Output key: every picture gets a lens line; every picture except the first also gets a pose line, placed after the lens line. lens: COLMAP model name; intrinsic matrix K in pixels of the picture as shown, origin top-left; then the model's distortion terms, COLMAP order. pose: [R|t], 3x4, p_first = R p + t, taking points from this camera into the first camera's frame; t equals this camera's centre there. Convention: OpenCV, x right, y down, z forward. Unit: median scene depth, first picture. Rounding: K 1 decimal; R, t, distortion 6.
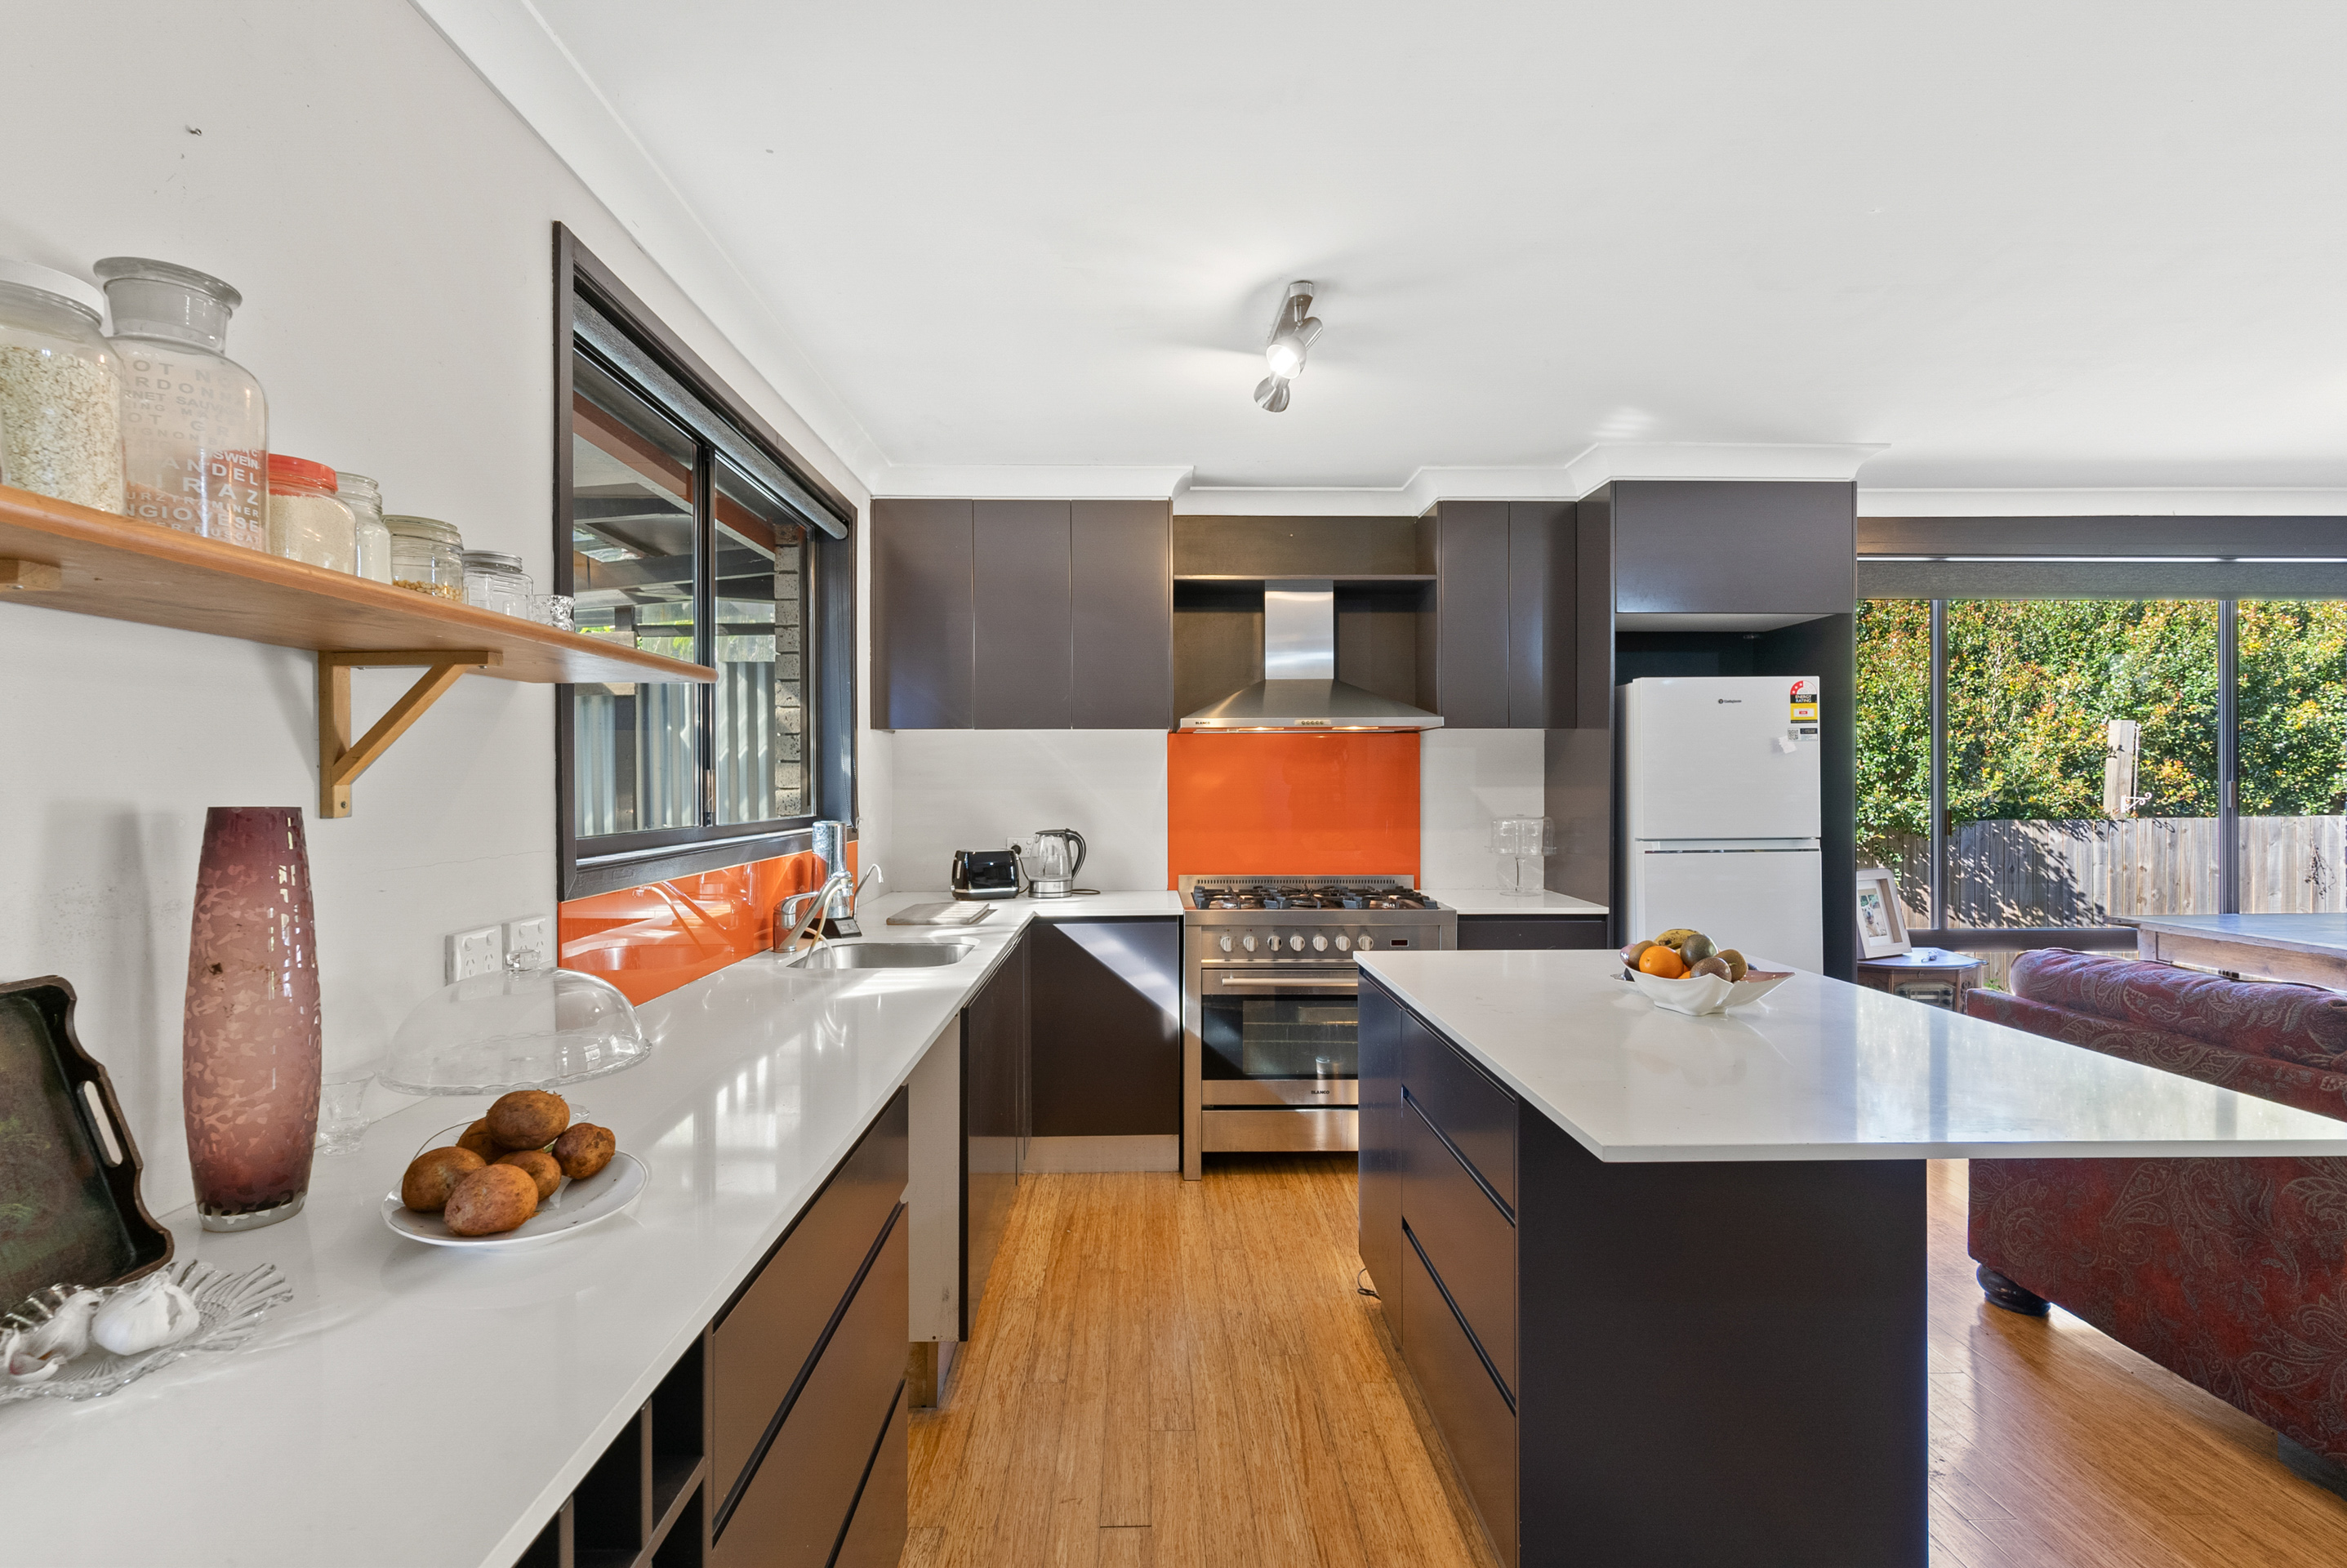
lens RADIAL K [[1119.1, 0, 1164.3], [0, 1119.1, 787.4], [0, 0, 1]] dist [0.000634, 0.000100]
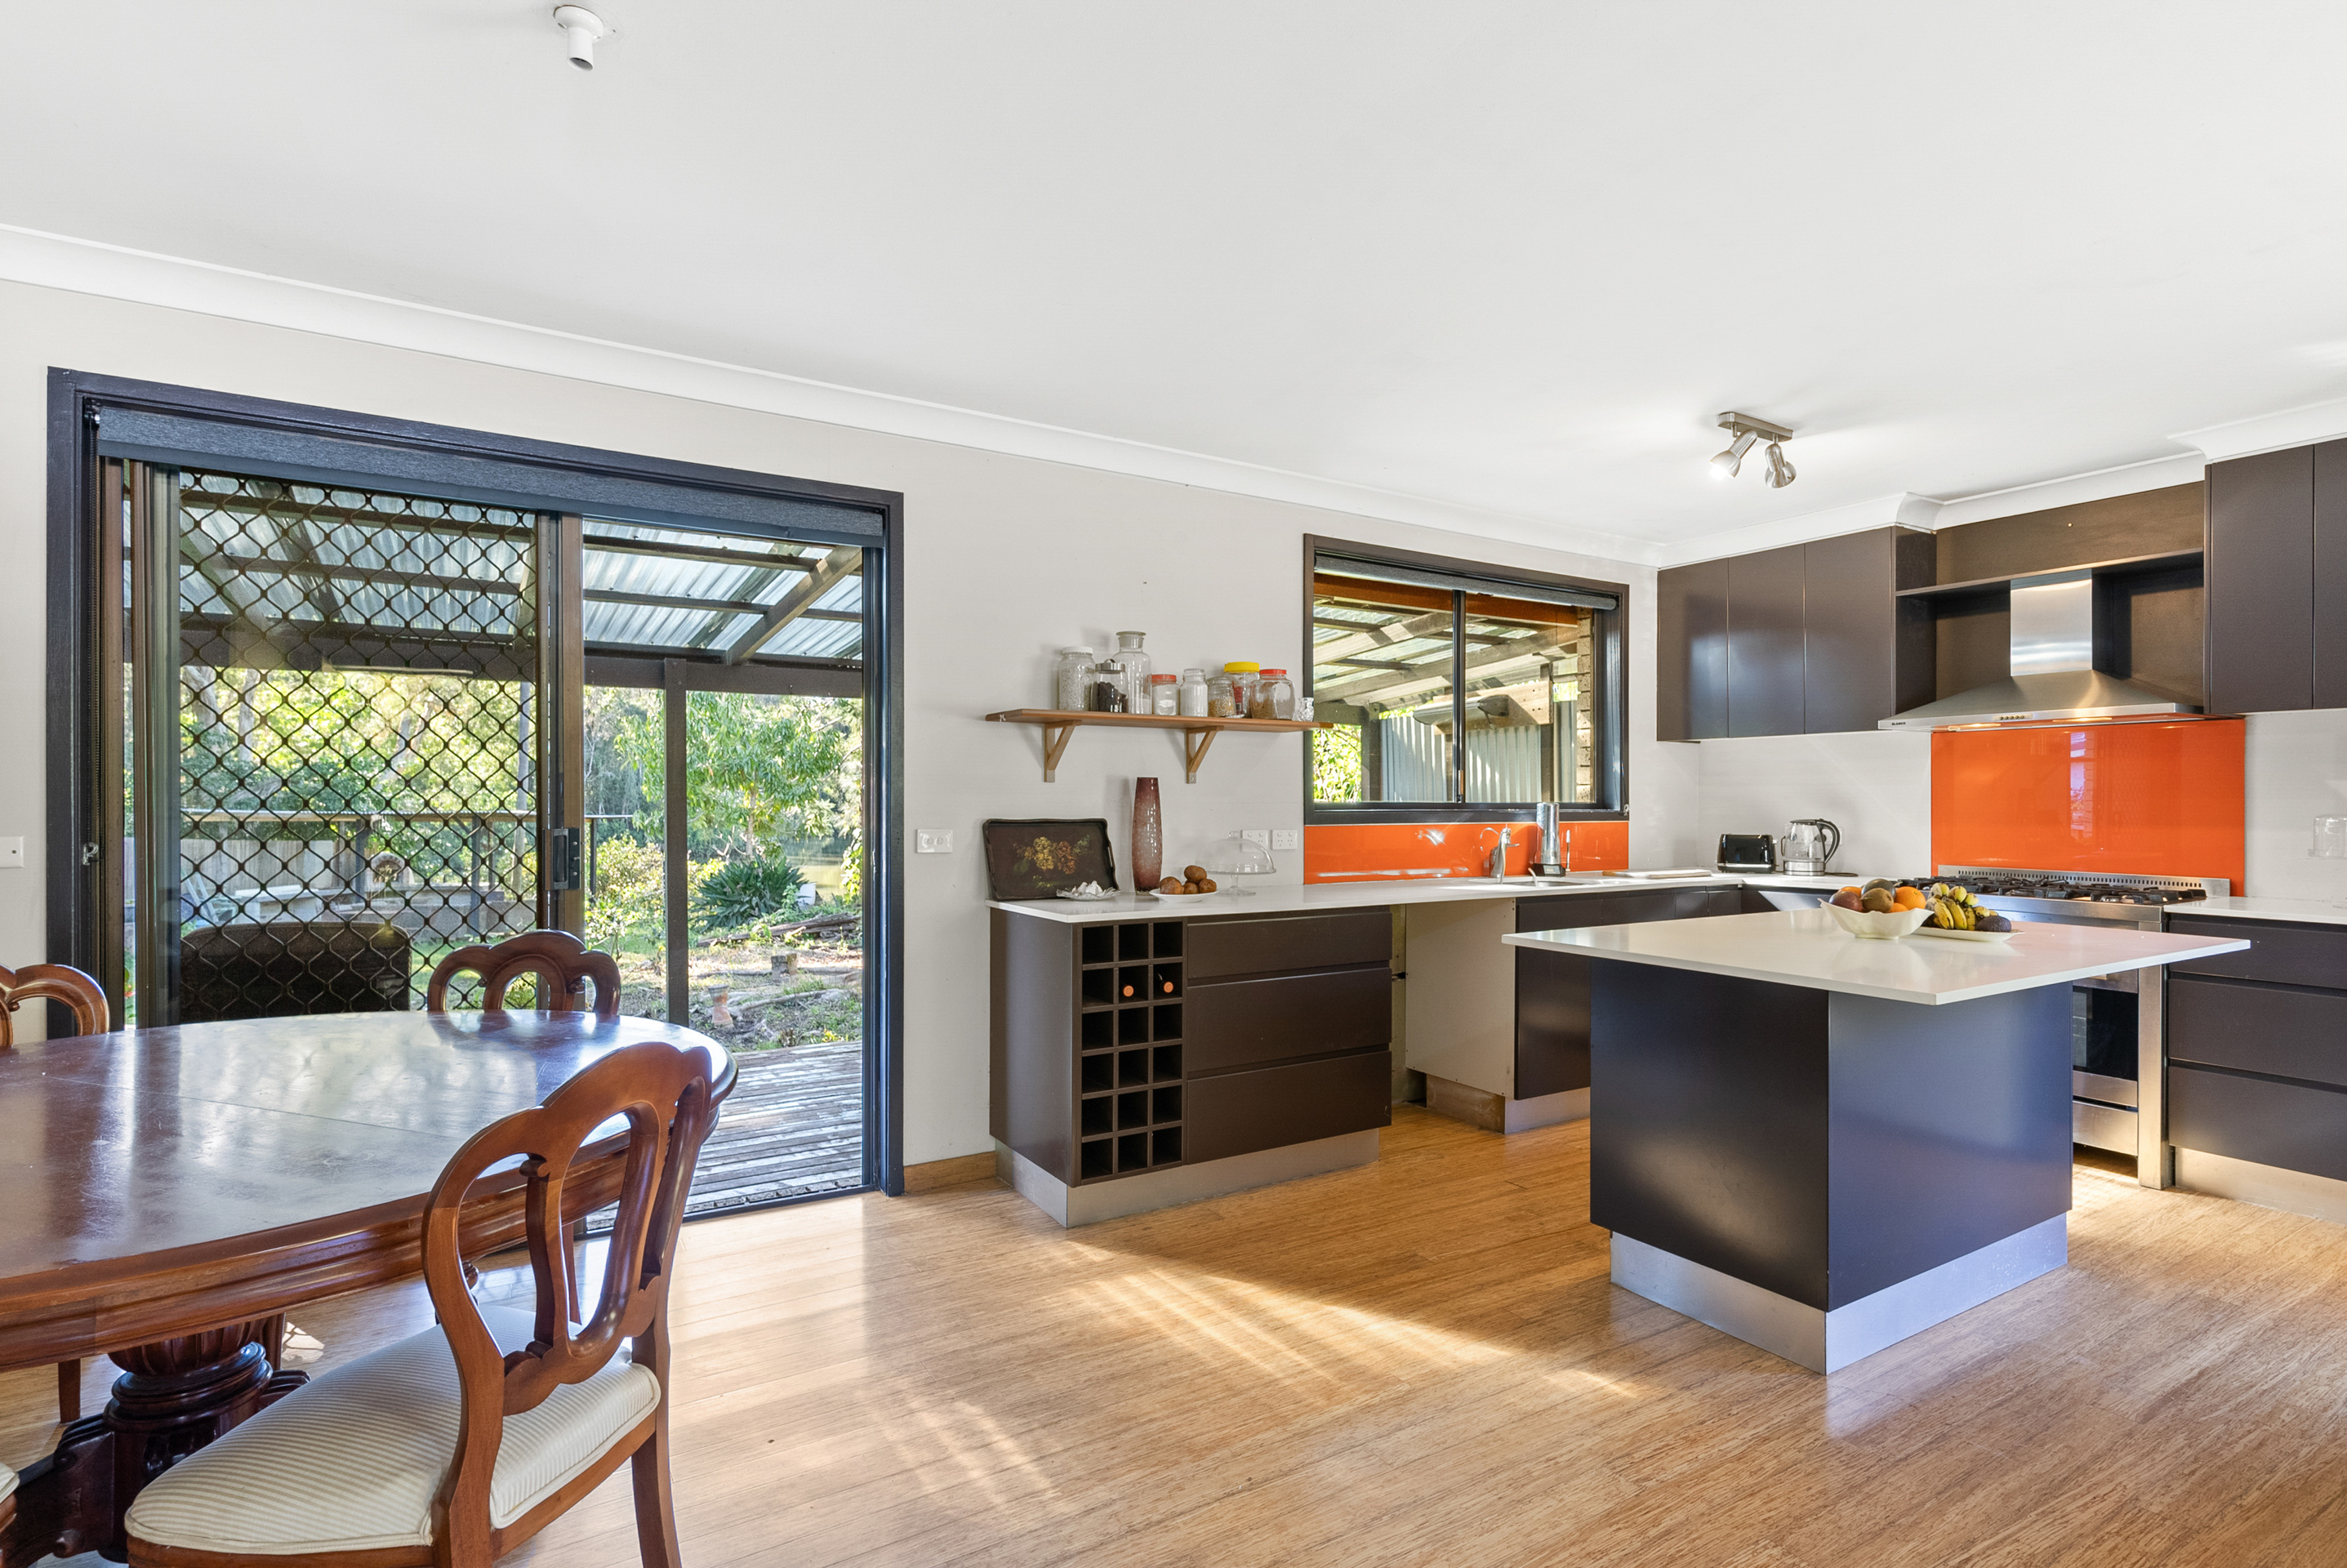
lens RADIAL K [[1119.1, 0, 1160.9], [0, 1119.1, 799.8], [0, 0, 1]] dist [0.000634, 0.000100]
pose [[0.503227, 0.002922, -0.864149, 0.592865], [-0.006952, 0.999976, -0.000668, 0.023536], [0.864126, 0.006344, 0.503235, -0.193256]]
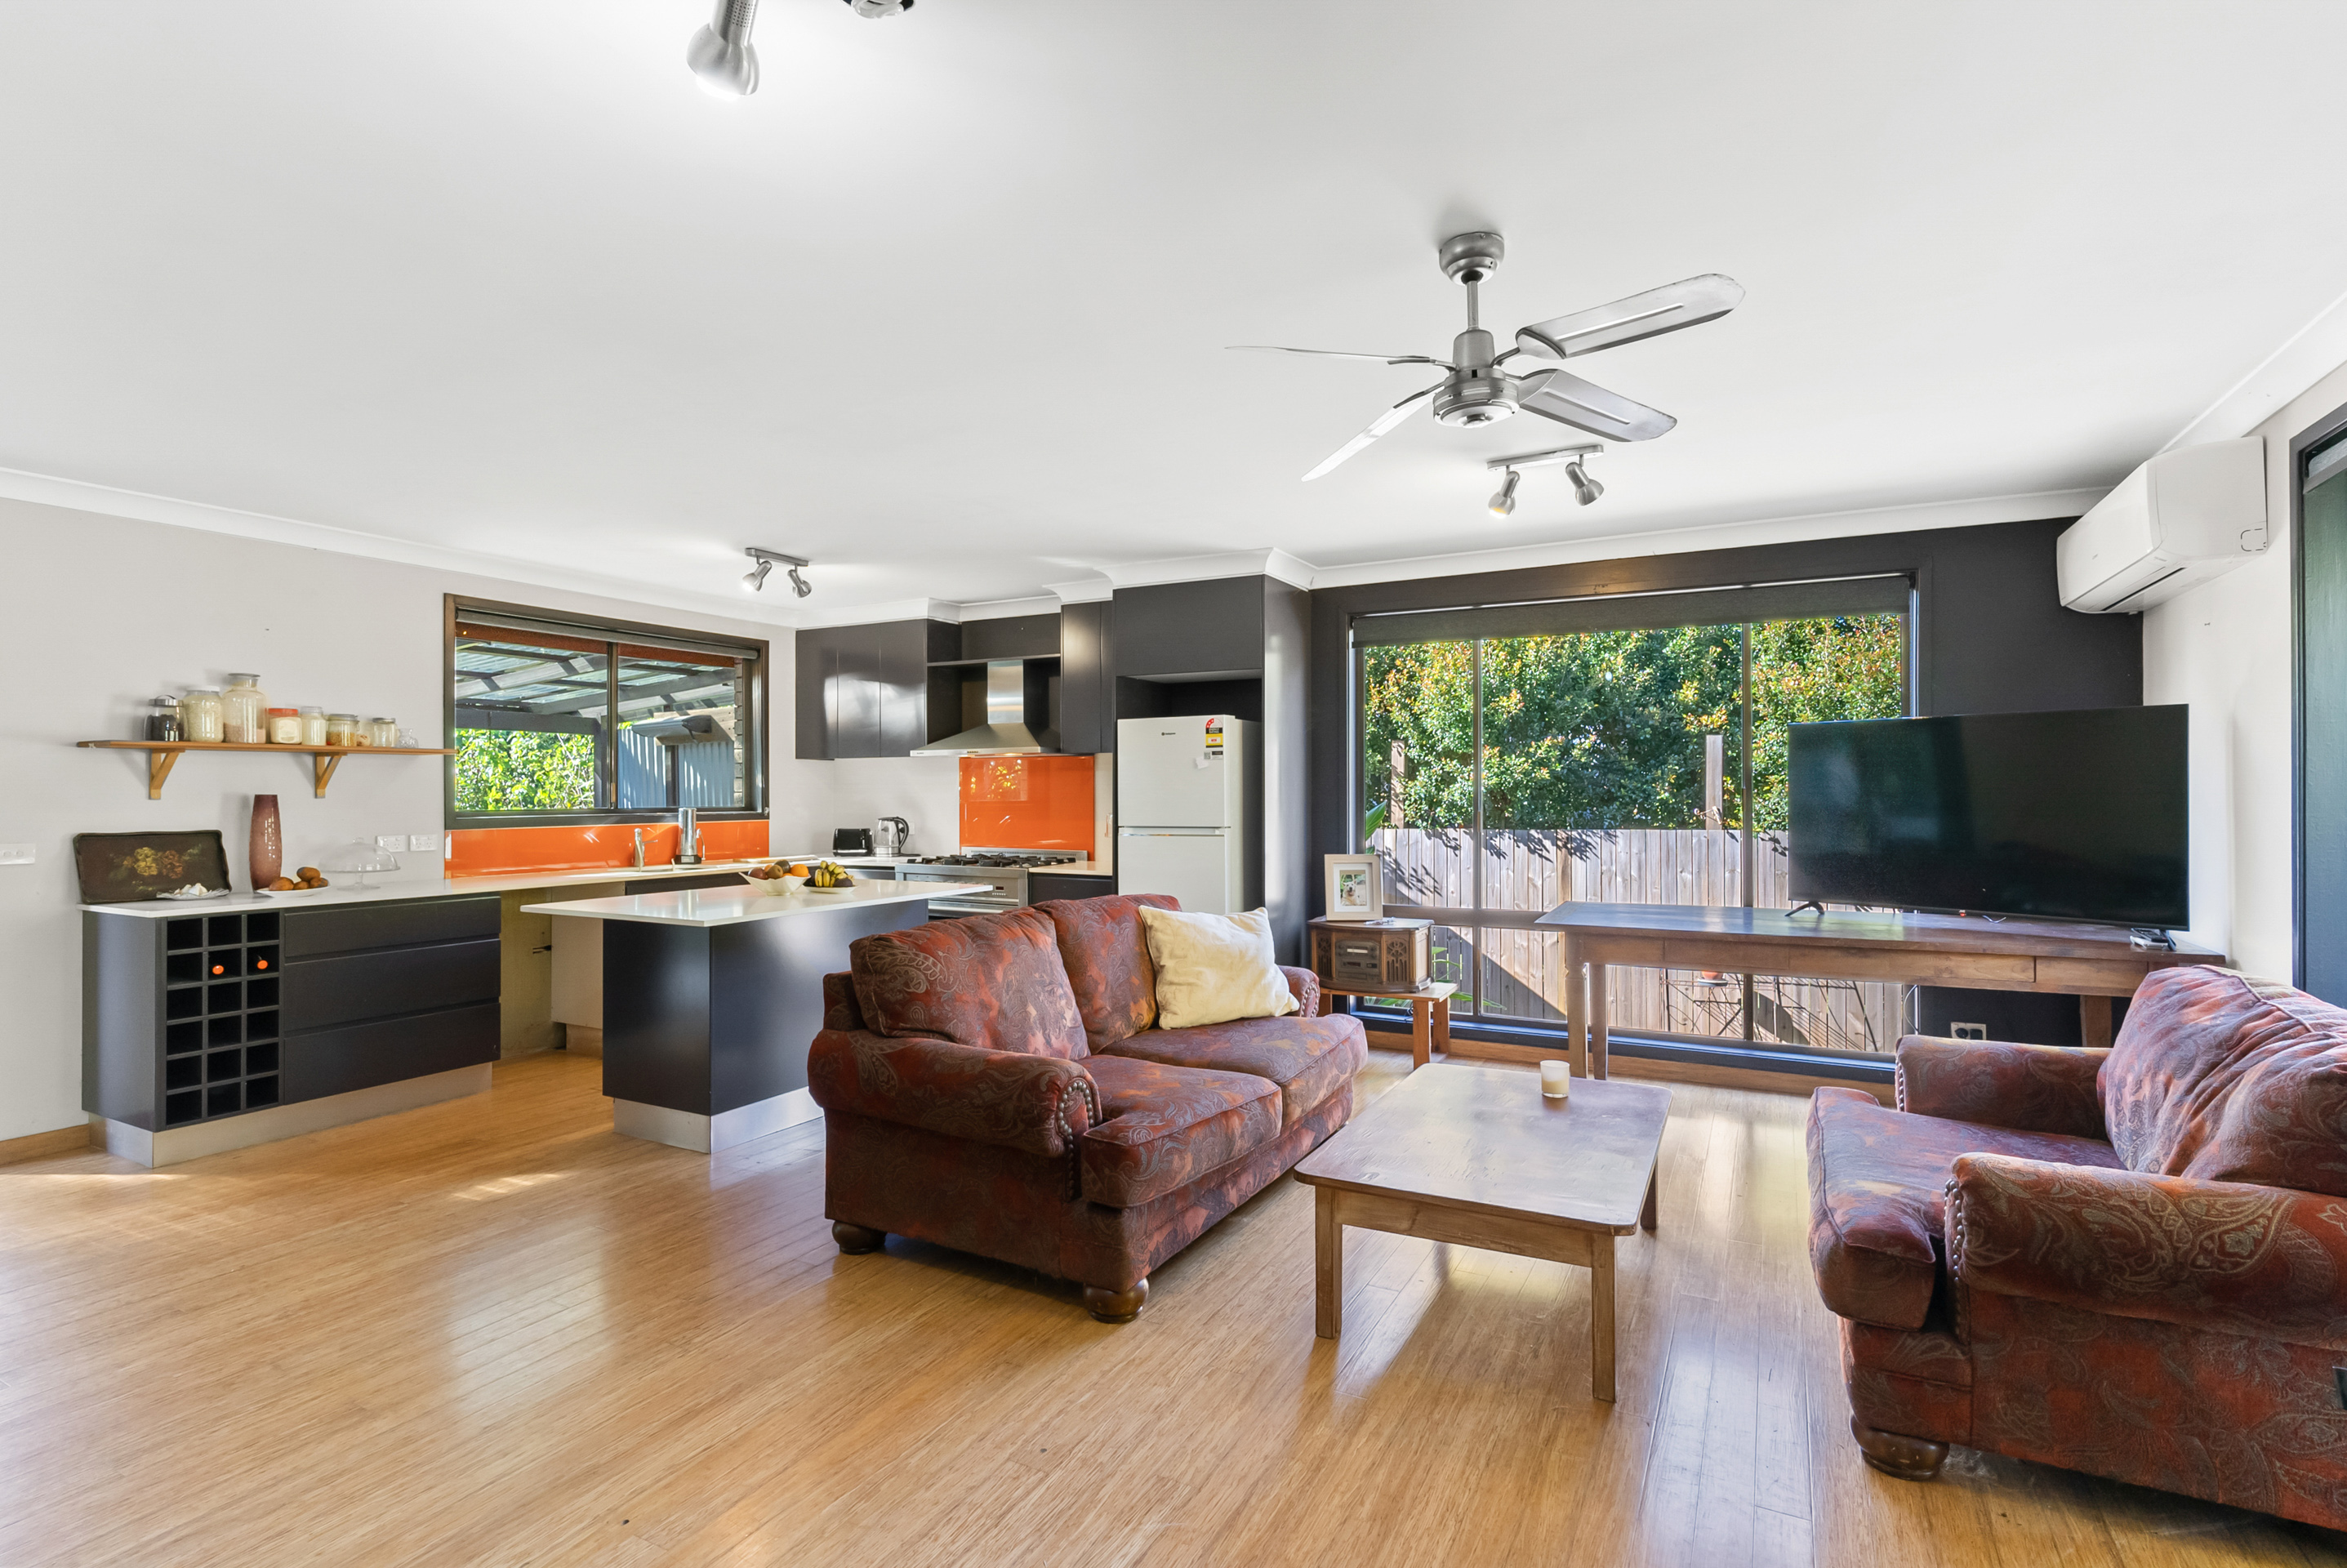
lens RADIAL K [[1119.1, 0, 1158.9], [0, 1119.1, 786.6], [0, 0, 1]] dist [0.000634, 0.000100]
pose [[0.870227, -0.001148, -0.492650, 1.100510], [-0.001643, 0.999985, -0.005233, 0.000924], [0.492648, 0.005364, 0.870212, -0.265017]]
